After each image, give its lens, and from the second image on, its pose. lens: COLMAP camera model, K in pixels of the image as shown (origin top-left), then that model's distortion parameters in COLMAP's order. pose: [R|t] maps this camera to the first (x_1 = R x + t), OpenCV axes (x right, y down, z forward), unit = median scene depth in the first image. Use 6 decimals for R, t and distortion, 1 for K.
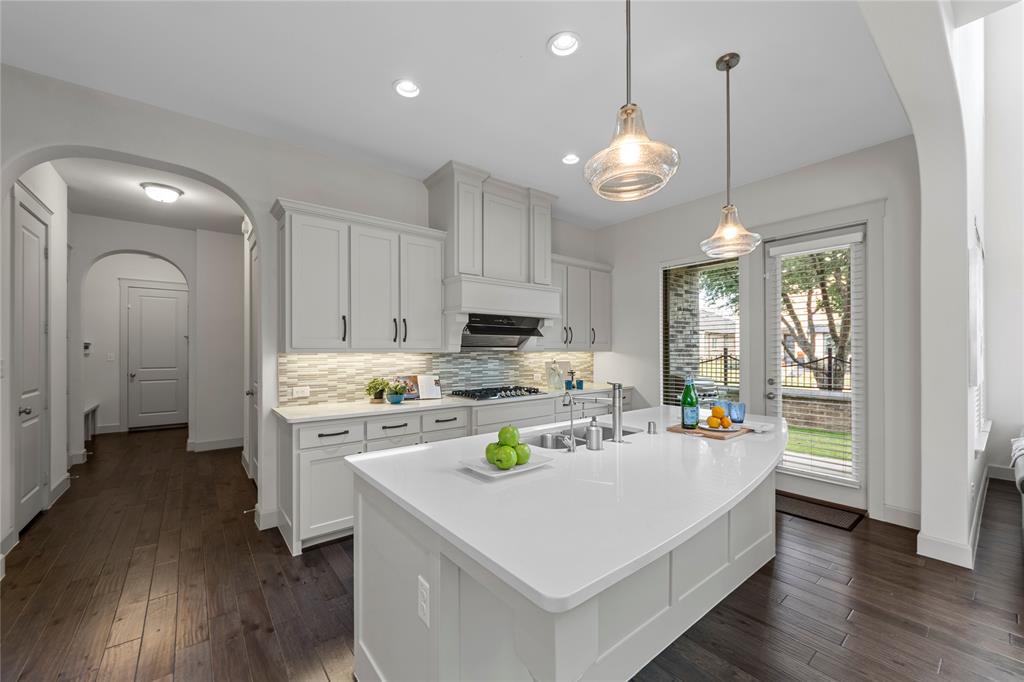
lens RADIAL K [[391.7, 0, 513.1], [0, 391.7, 349.9], [0, 0, 1]] dist [0.001642, 0.000083]
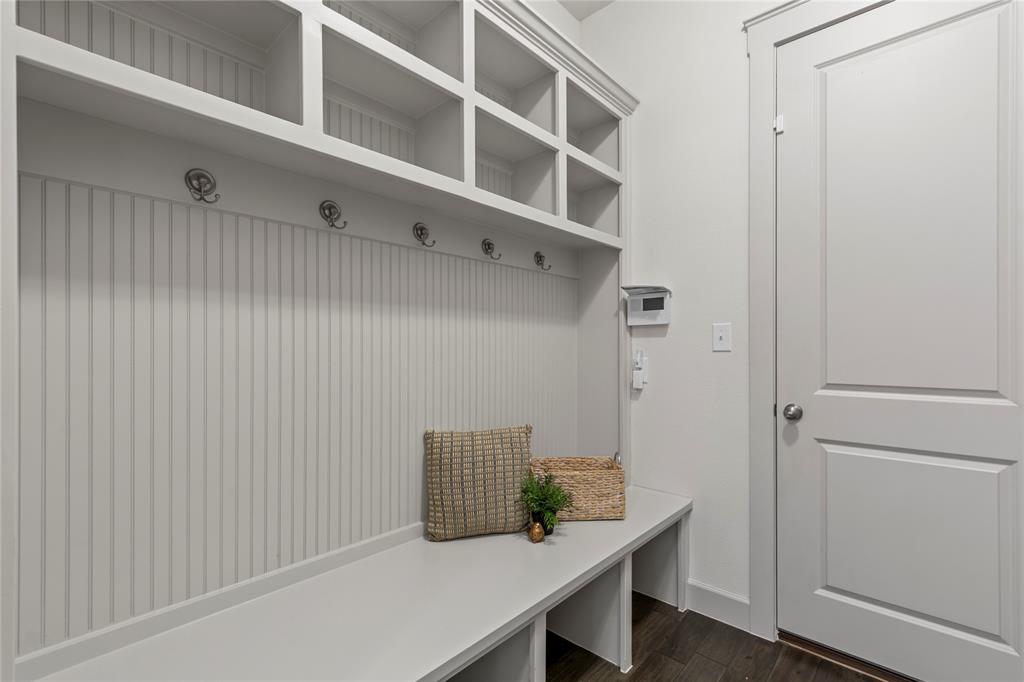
lens RADIAL K [[448.8, 0, 511.2], [0, 448.8, 341.9], [0, 0, 1]] dist [0.001986, 0.000126]
pose [[0.142568, -0.003515, -0.989779, -1.355067], [0.003412, 0.999989, -0.003060, 0.040525], [0.989779, -0.002941, 0.142579, 1.481821]]
